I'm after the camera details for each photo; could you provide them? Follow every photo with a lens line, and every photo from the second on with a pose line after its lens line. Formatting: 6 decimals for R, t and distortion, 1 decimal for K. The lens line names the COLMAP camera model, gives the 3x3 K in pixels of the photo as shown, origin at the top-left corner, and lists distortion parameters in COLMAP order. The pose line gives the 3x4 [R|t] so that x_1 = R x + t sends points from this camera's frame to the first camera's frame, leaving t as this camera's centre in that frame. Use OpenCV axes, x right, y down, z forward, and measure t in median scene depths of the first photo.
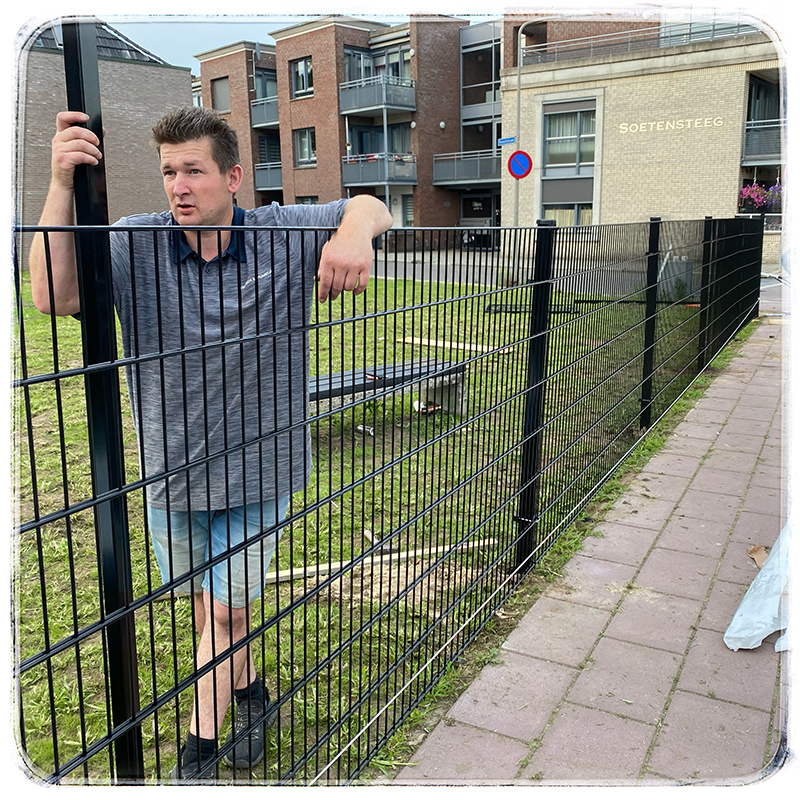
lens RADIAL K [[767.3, 0, 400.0], [0, 767.3, 400.0], [0, 0, 1]] dist [0.066789, -0.024658]
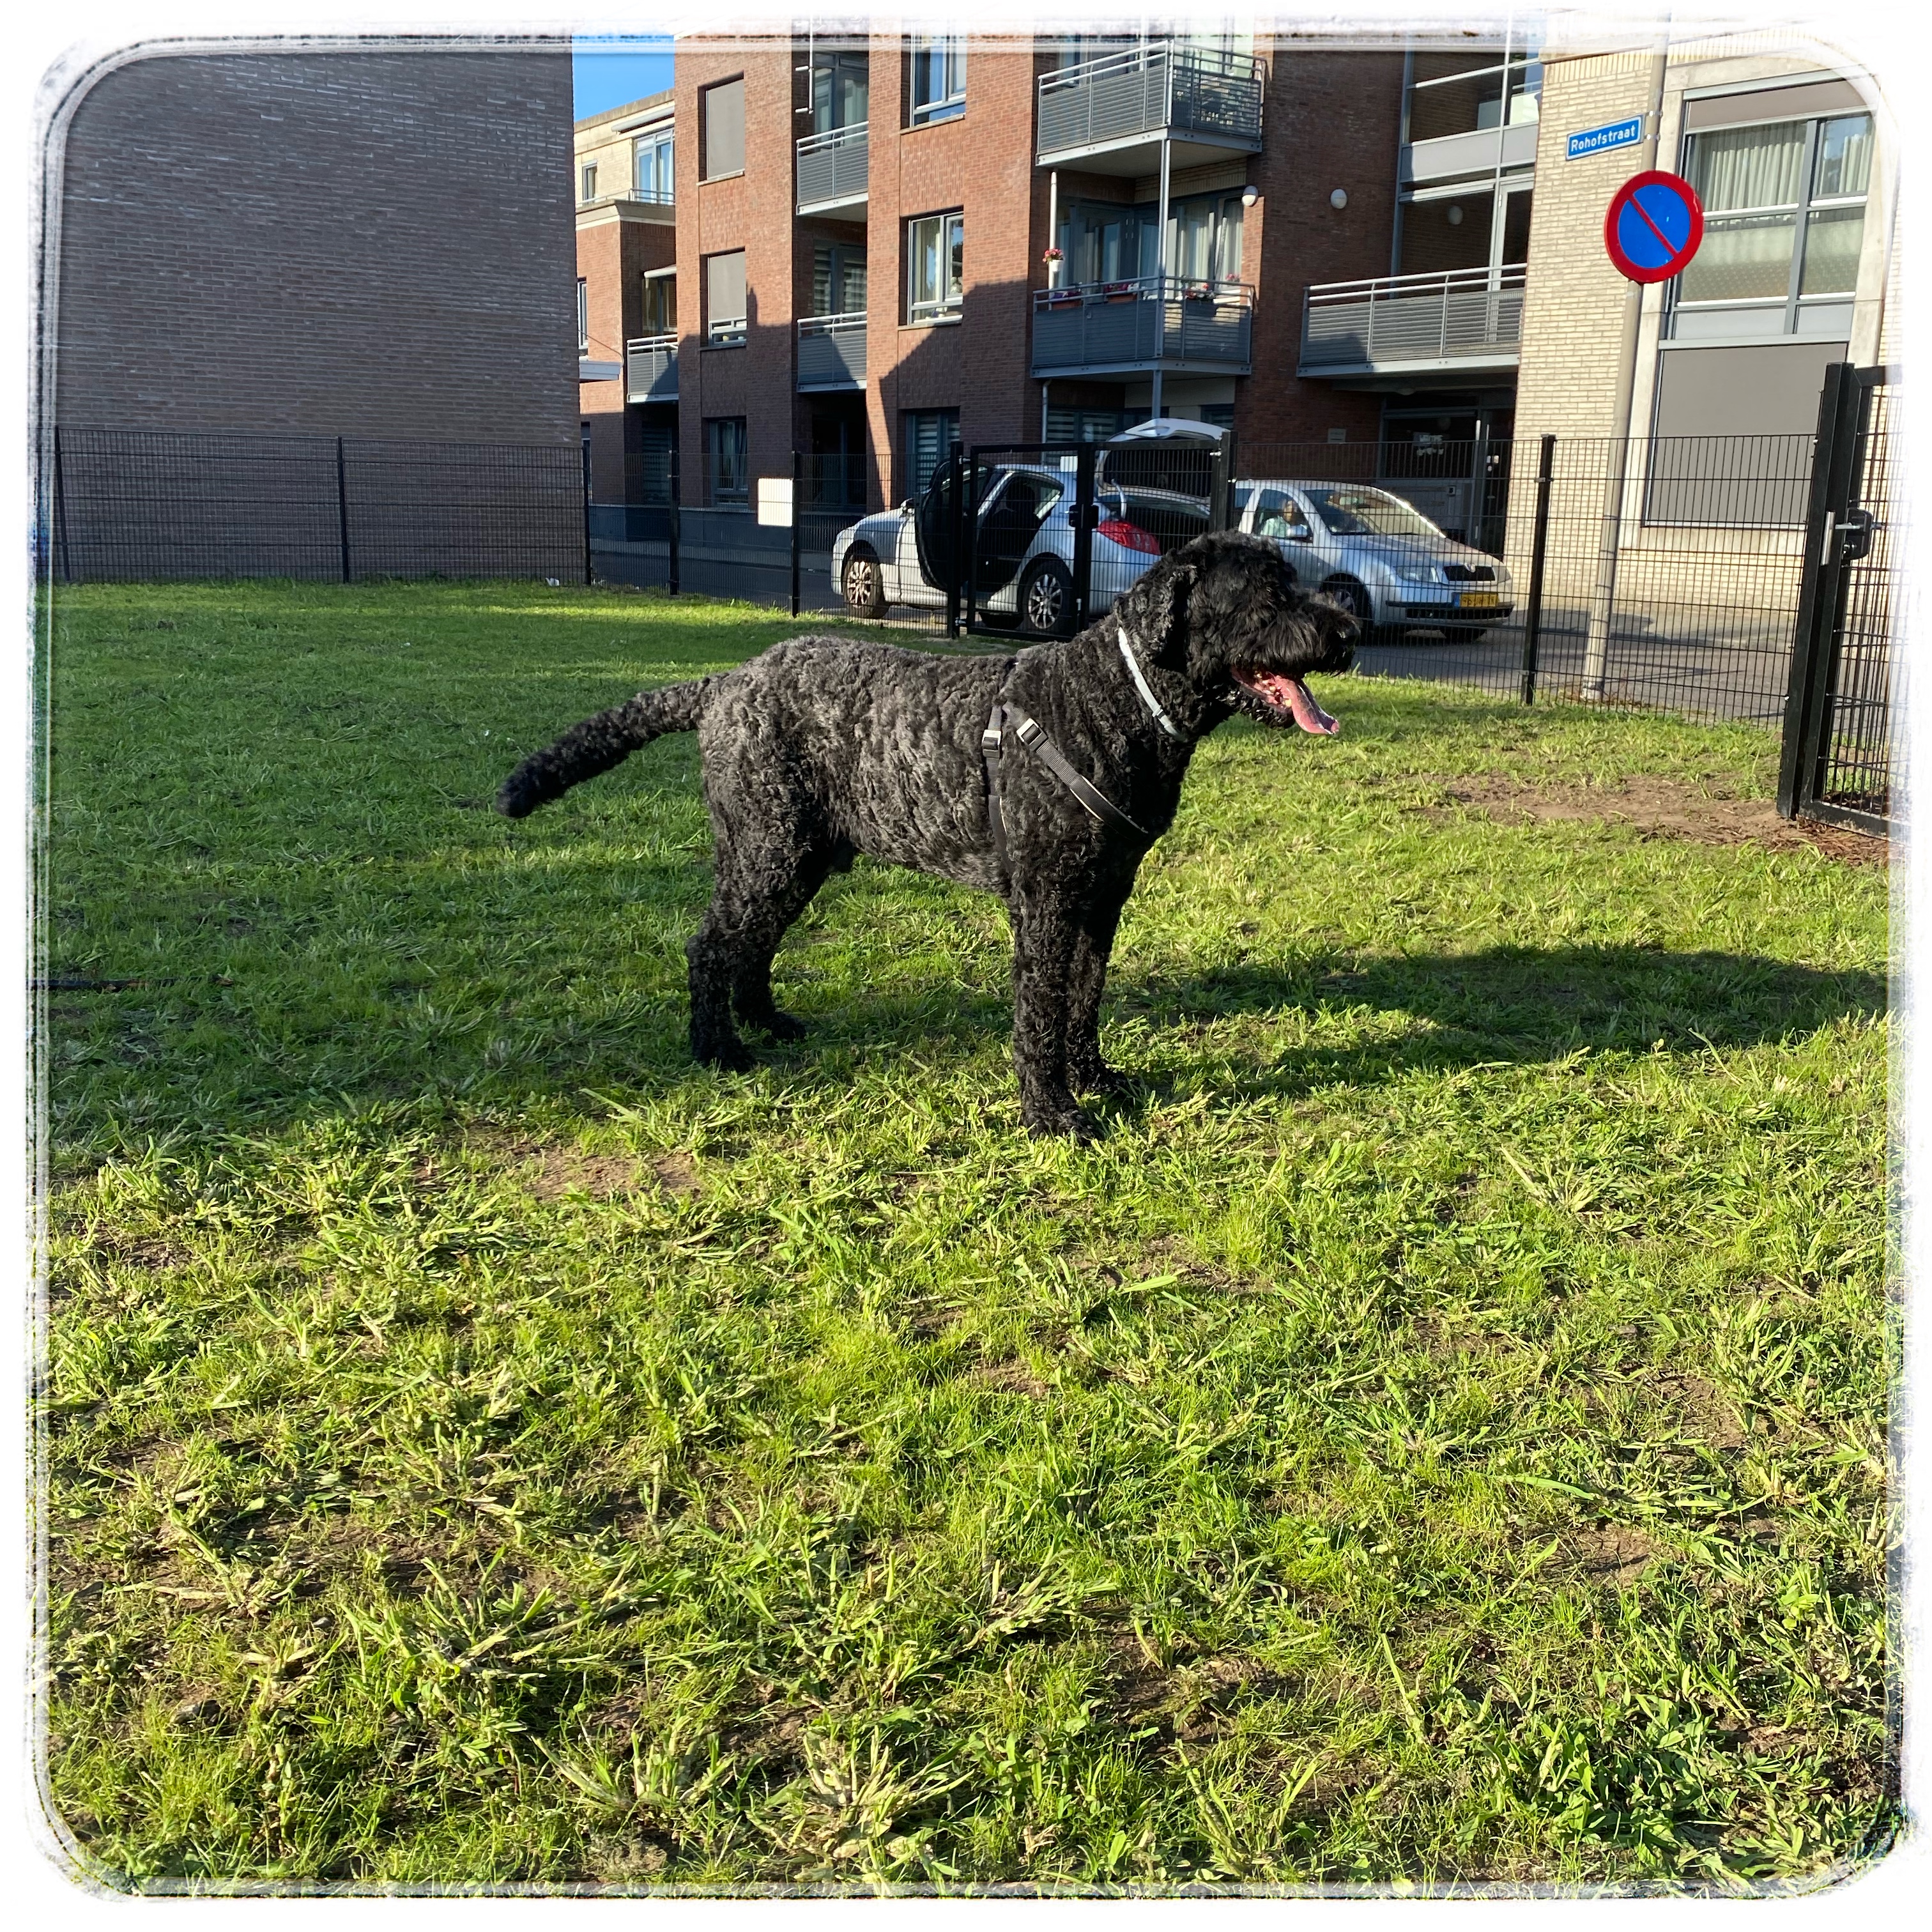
lens RADIAL K [[1853.1, 0, 966.0], [0, 1853.1, 966.0], [0, 0, 1]] dist [0.066789, -0.024658]
pose [[0.991485, 0.060800, -0.115154, 0.009520], [-0.059452, 0.998117, 0.015106, -0.030673], [0.115856, -0.008131, 0.993233, 0.191144]]
